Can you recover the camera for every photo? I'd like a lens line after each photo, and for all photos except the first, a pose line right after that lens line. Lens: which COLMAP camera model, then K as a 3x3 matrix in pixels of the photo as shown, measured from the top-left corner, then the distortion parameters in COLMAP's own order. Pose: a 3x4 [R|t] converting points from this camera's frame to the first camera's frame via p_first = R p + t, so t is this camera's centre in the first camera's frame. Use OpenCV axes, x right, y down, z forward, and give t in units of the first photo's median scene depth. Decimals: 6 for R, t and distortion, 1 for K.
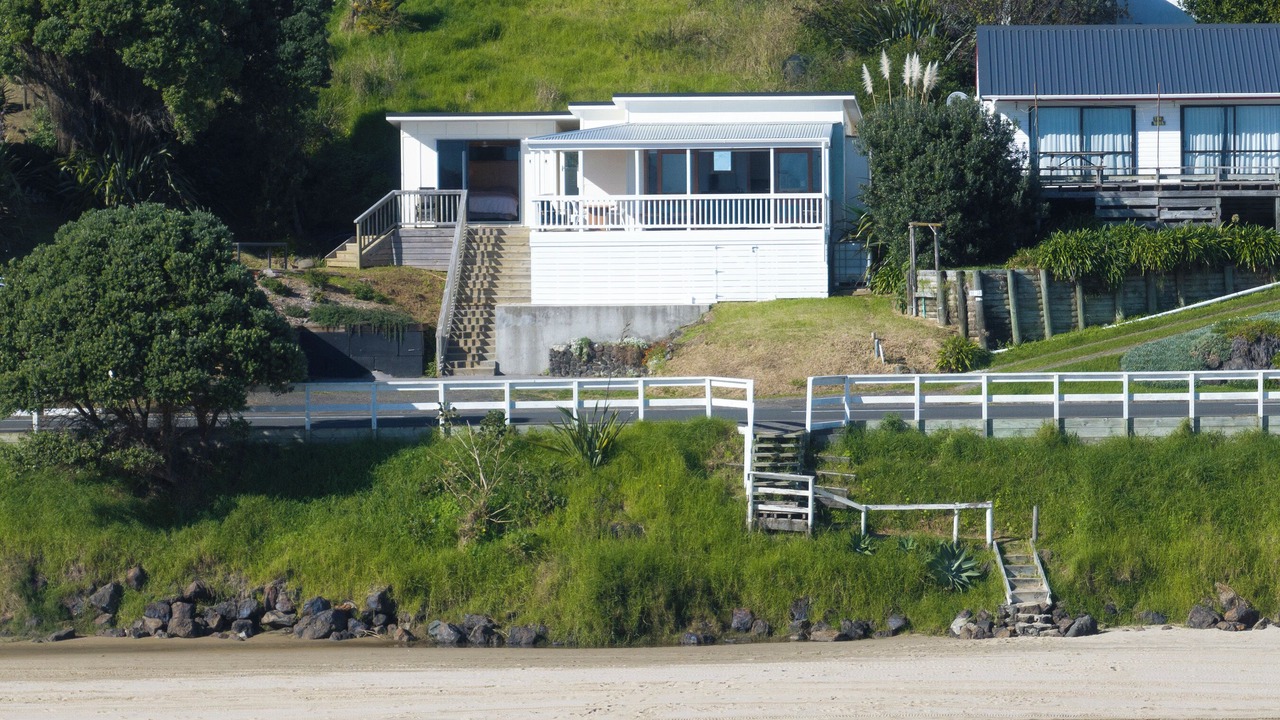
lens RADIAL K [[5944.3, 0, 640.0], [0, 5944.3, 360.0], [0, 0, 1]] dist [0.103652, 4.088127]
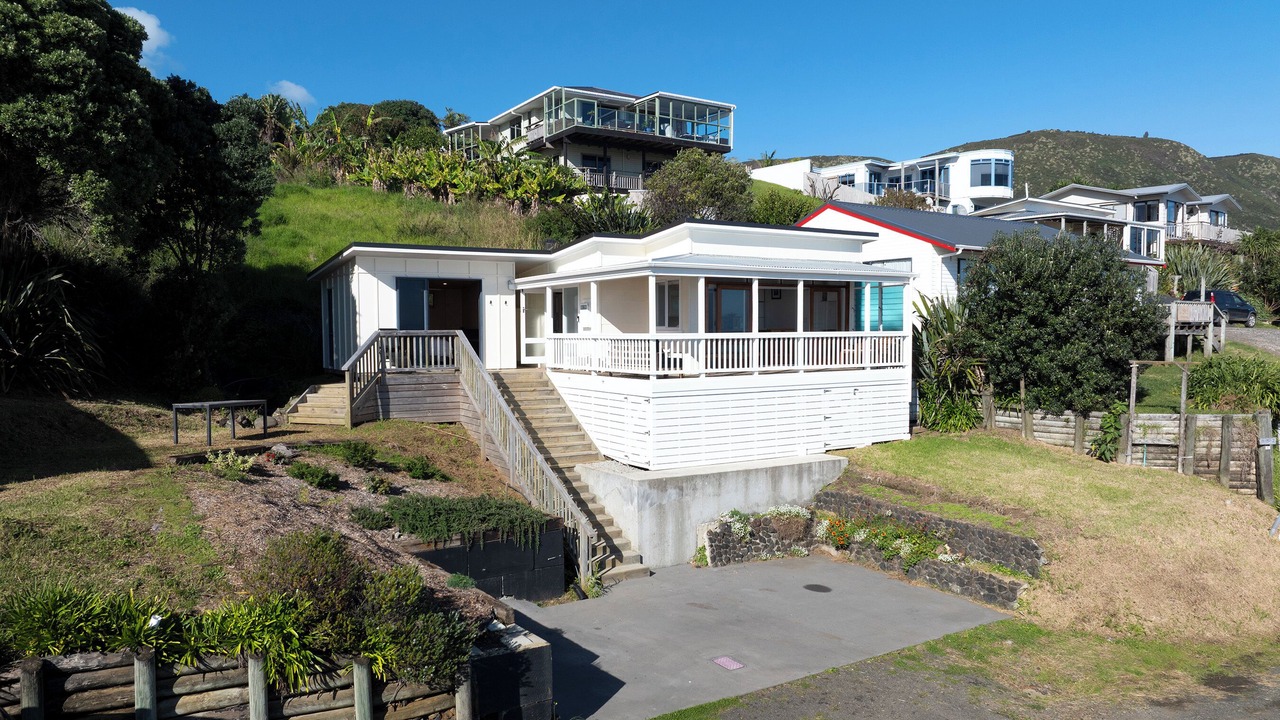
lens RADIAL K [[916.6, 0, 640.0], [0, 916.6, 360.0], [0, 0, 1]] dist [-0.004093, -0.006983]
pose [[0.808248, -0.017711, 0.588576, -0.089246], [0.024834, 0.999684, -0.004021, -0.023137], [-0.588318, 0.017866, 0.808432, 0.882069]]
